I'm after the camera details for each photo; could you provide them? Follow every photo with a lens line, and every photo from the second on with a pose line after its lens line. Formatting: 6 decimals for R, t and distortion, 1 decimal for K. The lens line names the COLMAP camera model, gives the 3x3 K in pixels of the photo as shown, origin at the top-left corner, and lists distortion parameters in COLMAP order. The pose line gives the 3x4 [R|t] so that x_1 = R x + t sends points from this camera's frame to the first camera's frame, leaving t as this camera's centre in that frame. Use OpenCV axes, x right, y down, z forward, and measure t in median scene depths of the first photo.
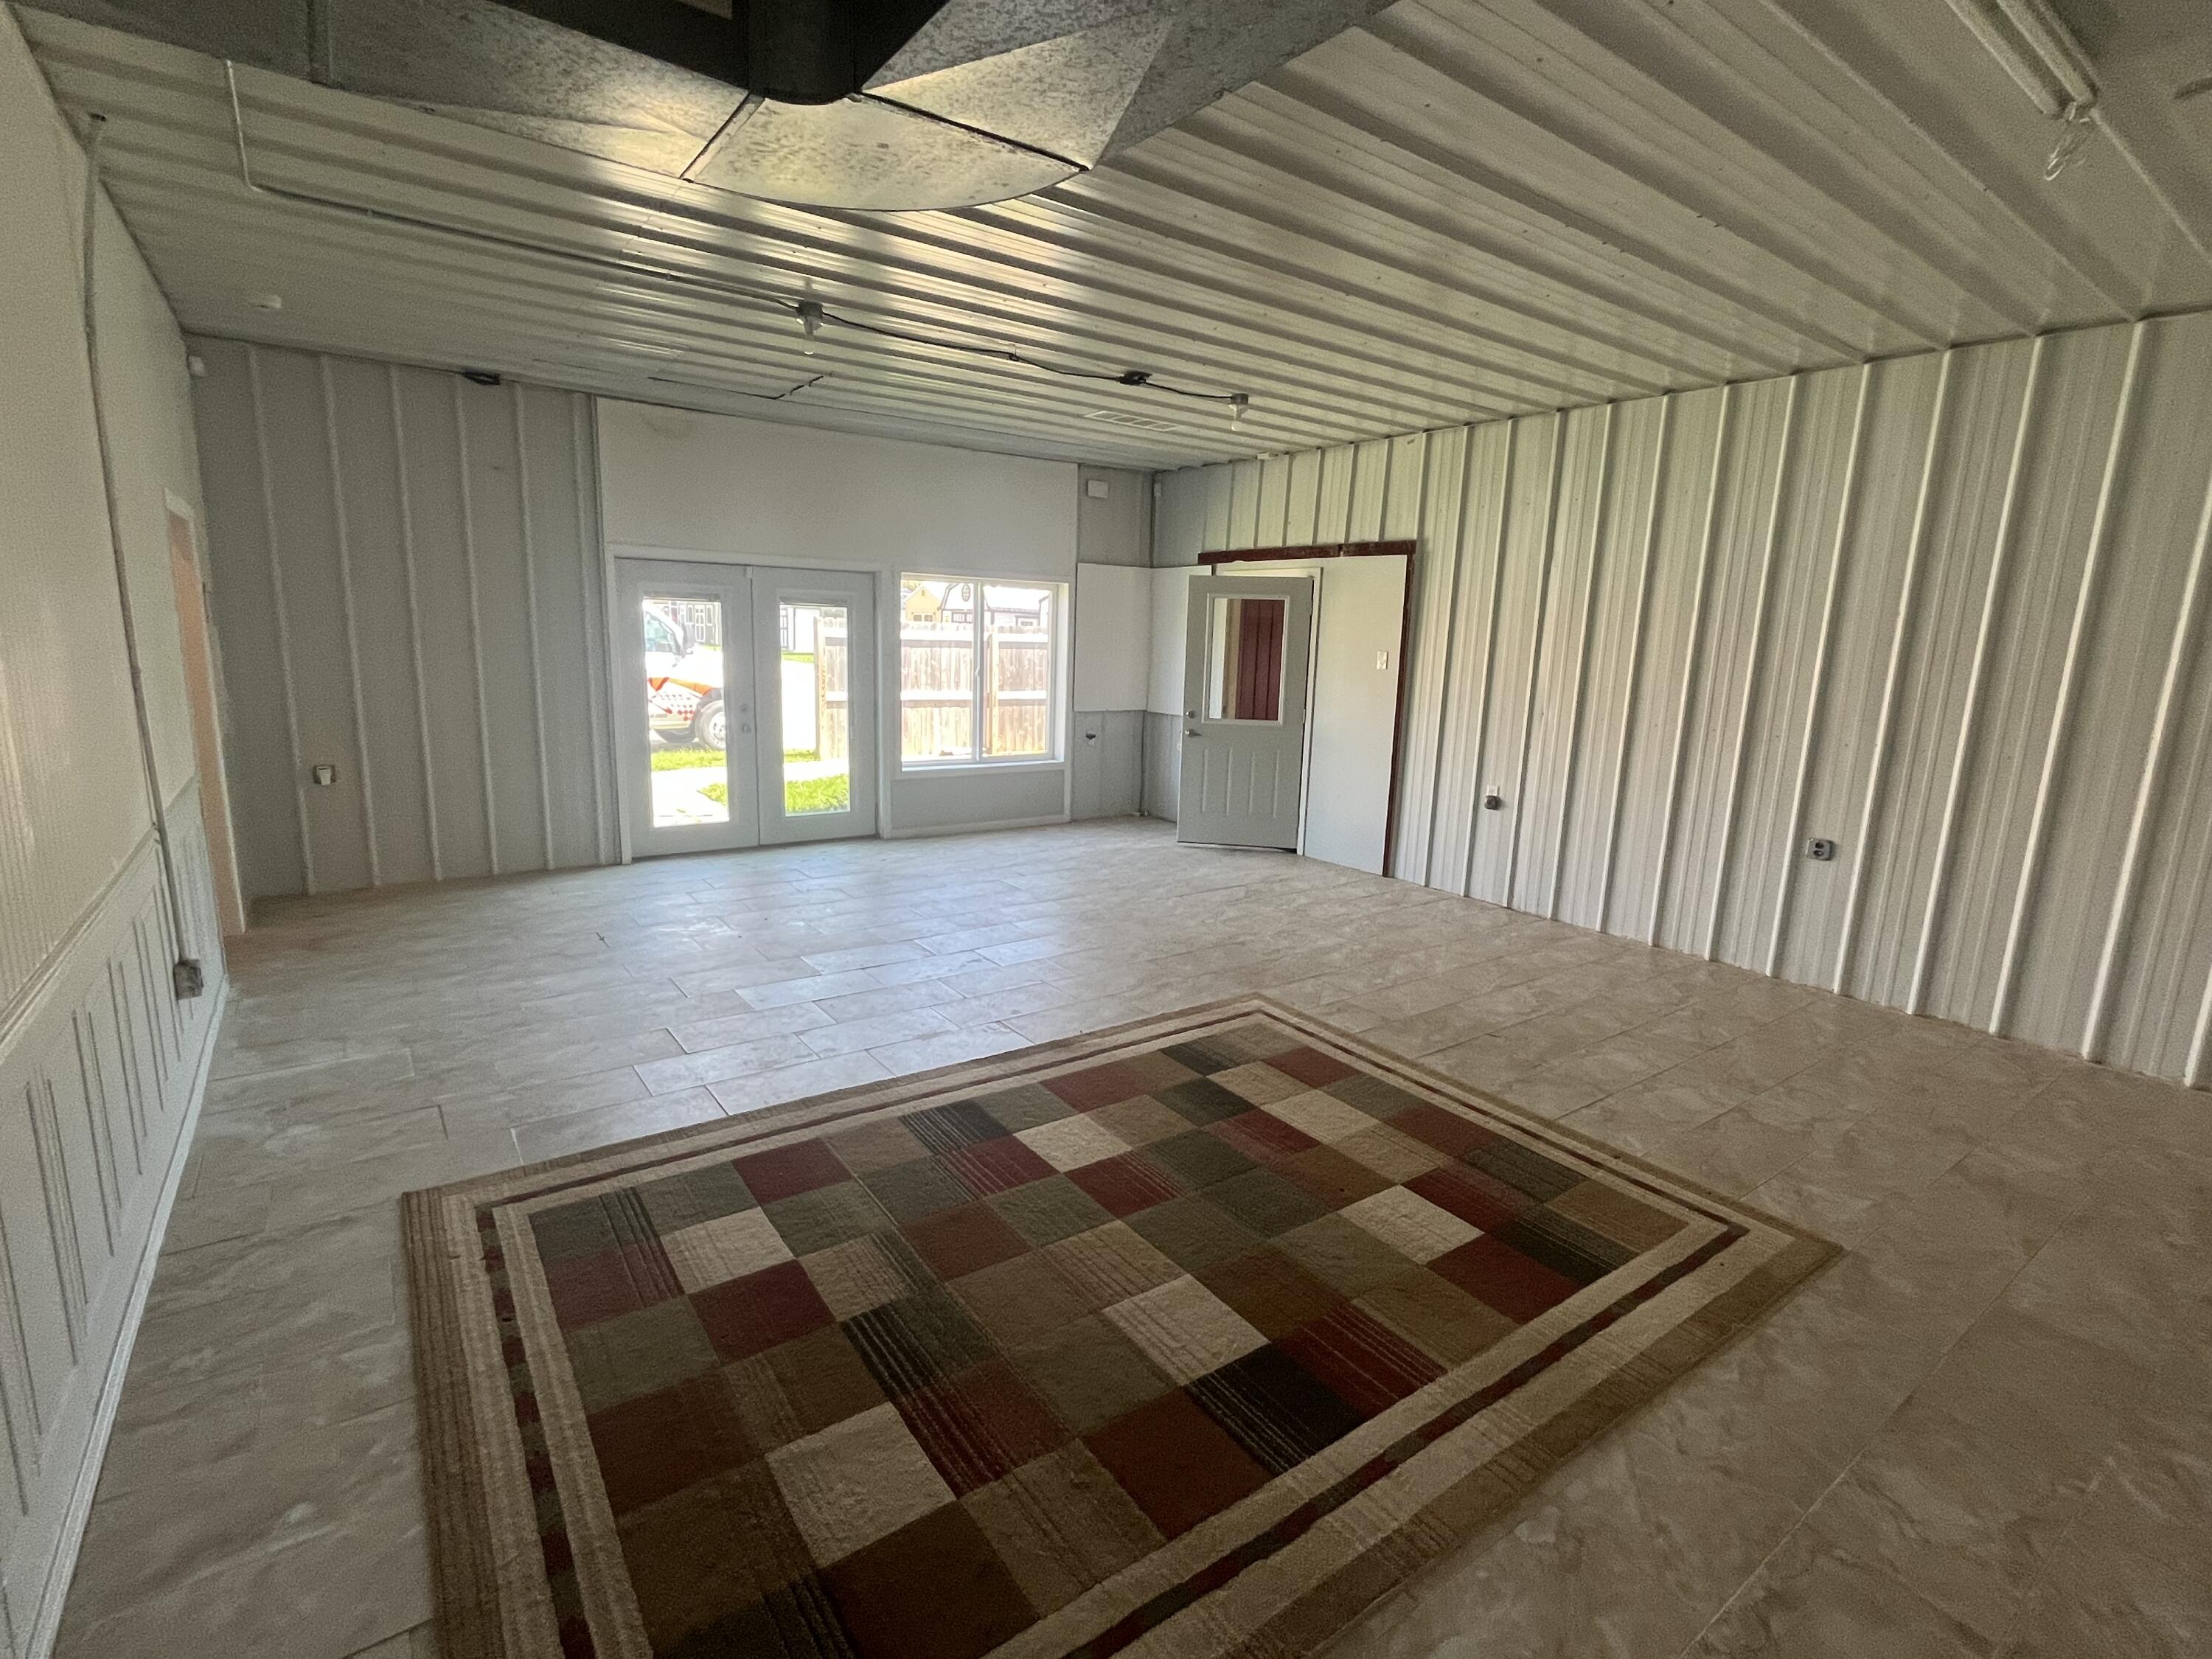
lens RADIAL K [[1036.5, 0, 1107.4], [0, 1036.5, 827.5], [0, 0, 1]] dist [-0.000128, 0.000000]
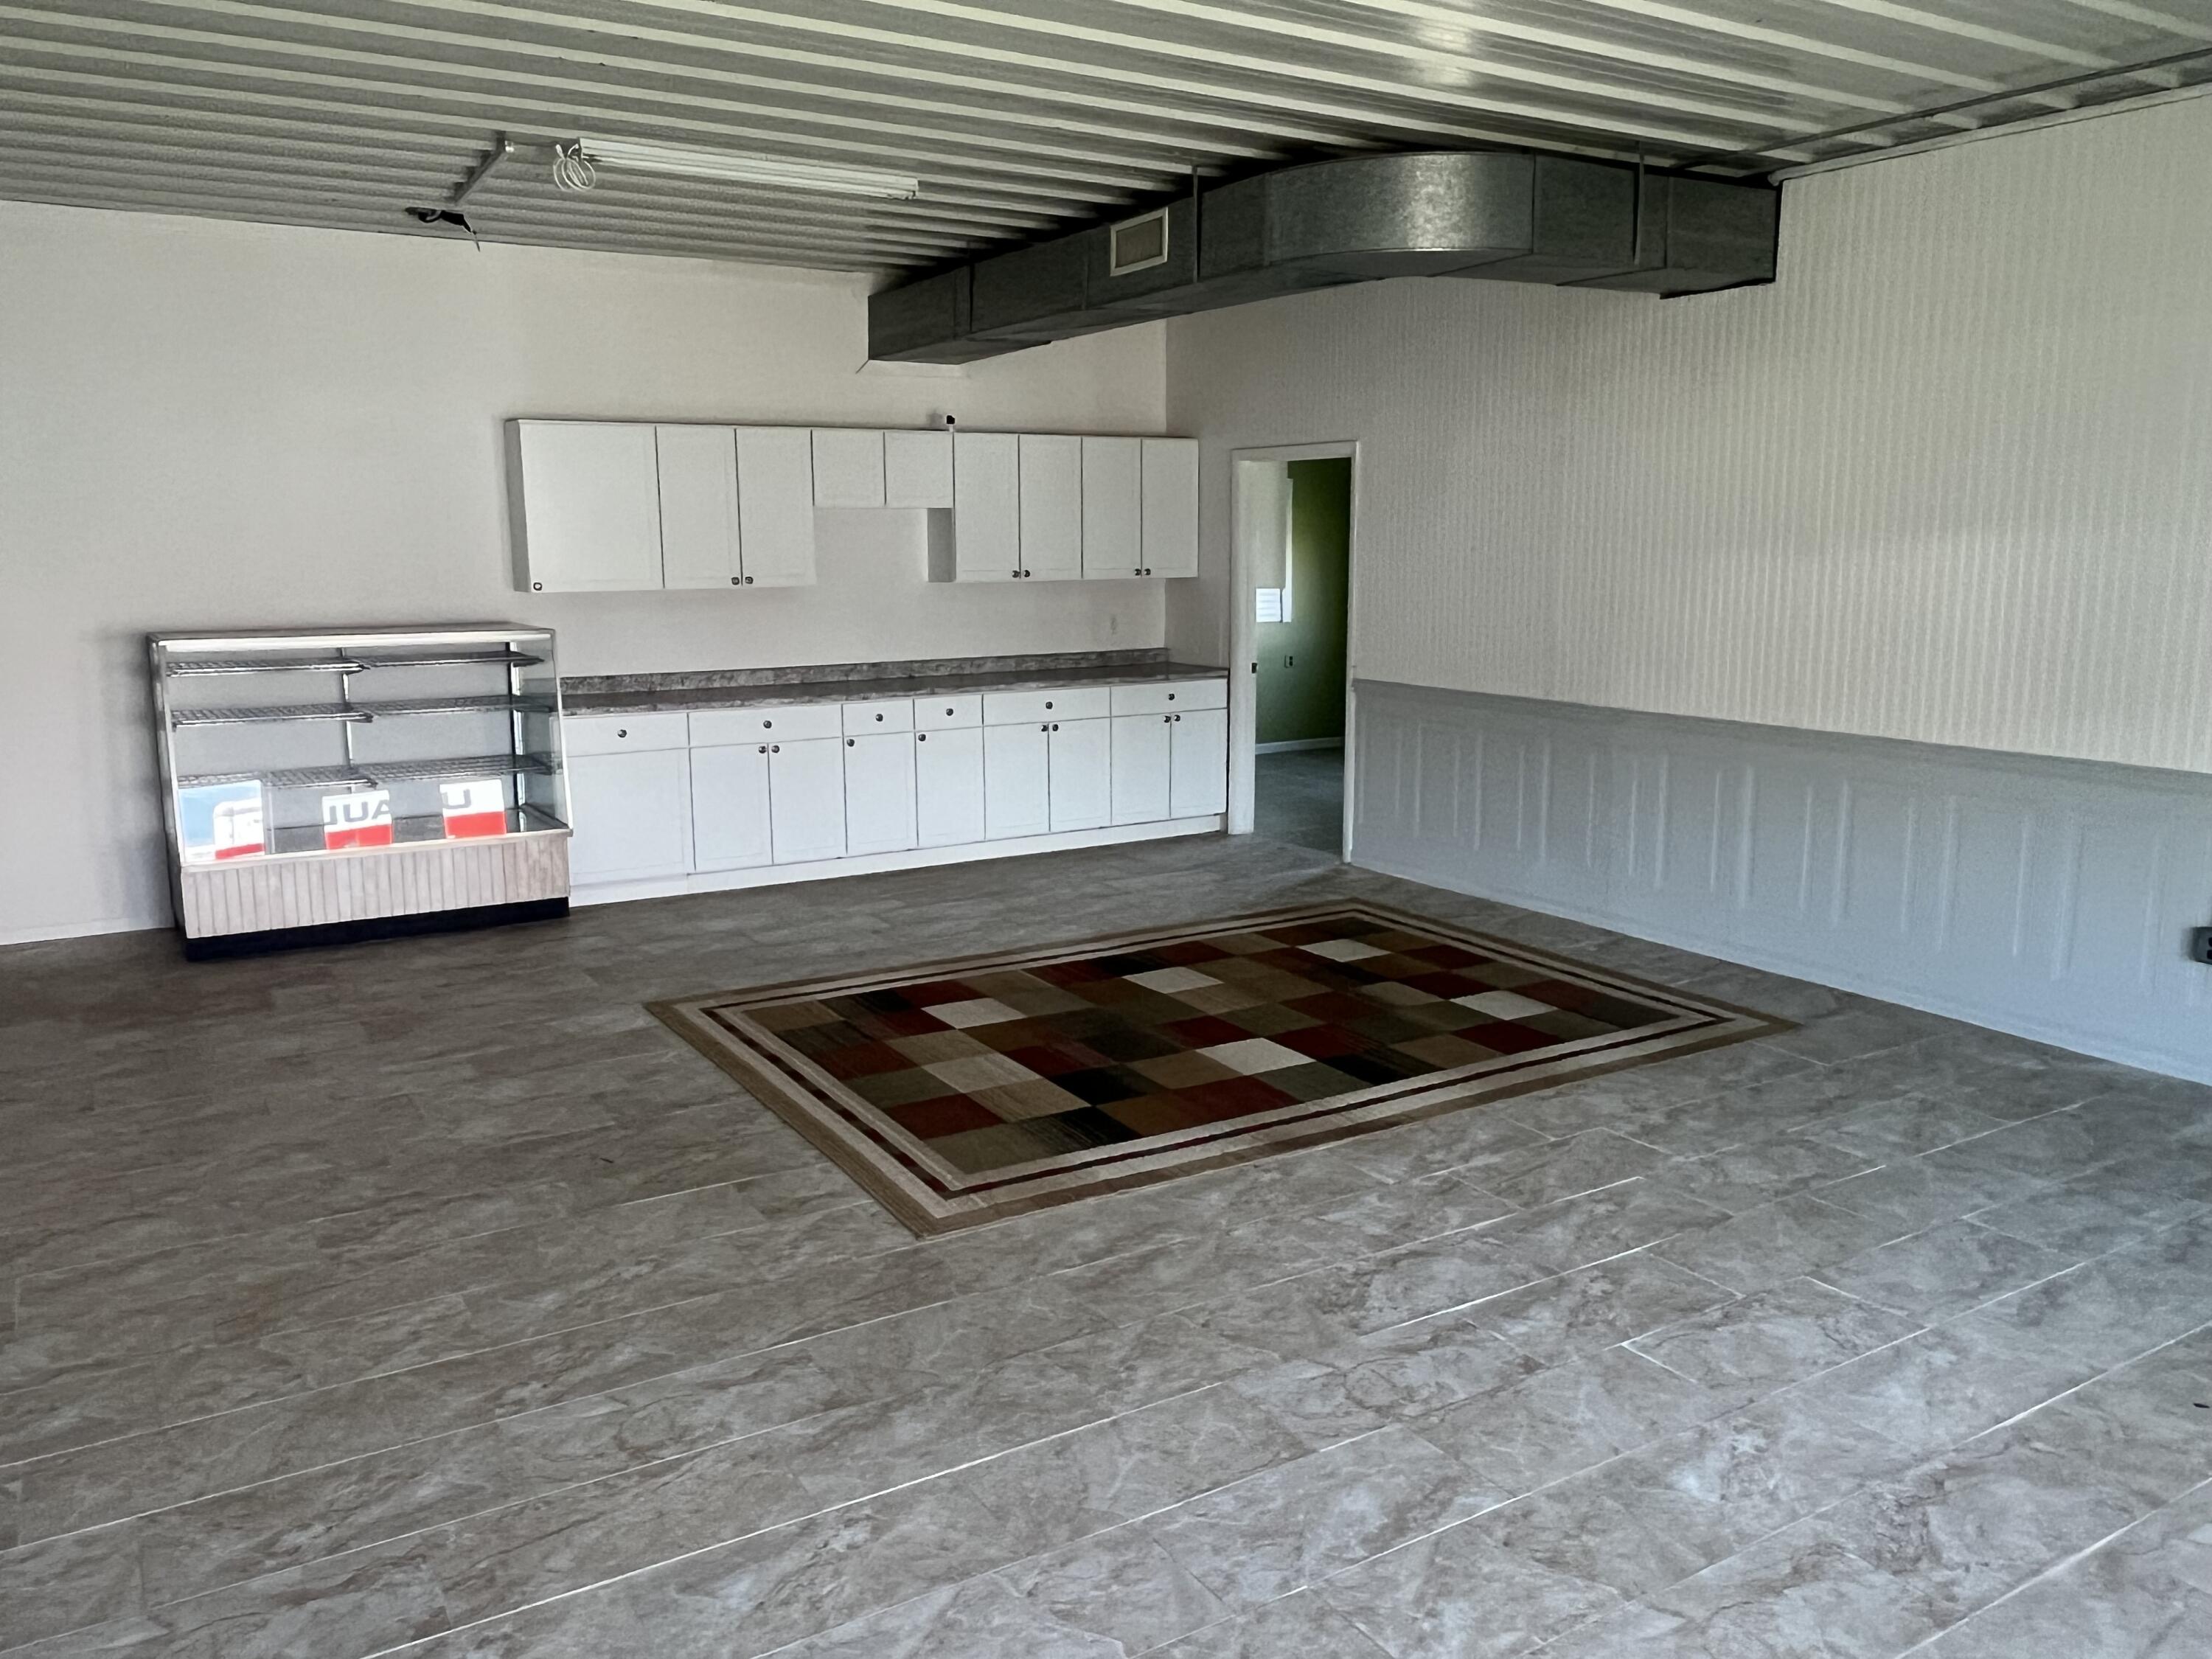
lens RADIAL K [[1661.3, 0, 1105.0], [0, 1661.3, 826.9], [0, 0, 1]] dist [-0.006430, -0.001025]
pose [[-0.996608, -0.042168, 0.070676, 0.004758], [-0.014019, 0.933197, 0.359091, -0.429001], [-0.081097, 0.356882, -0.930623, 2.200245]]
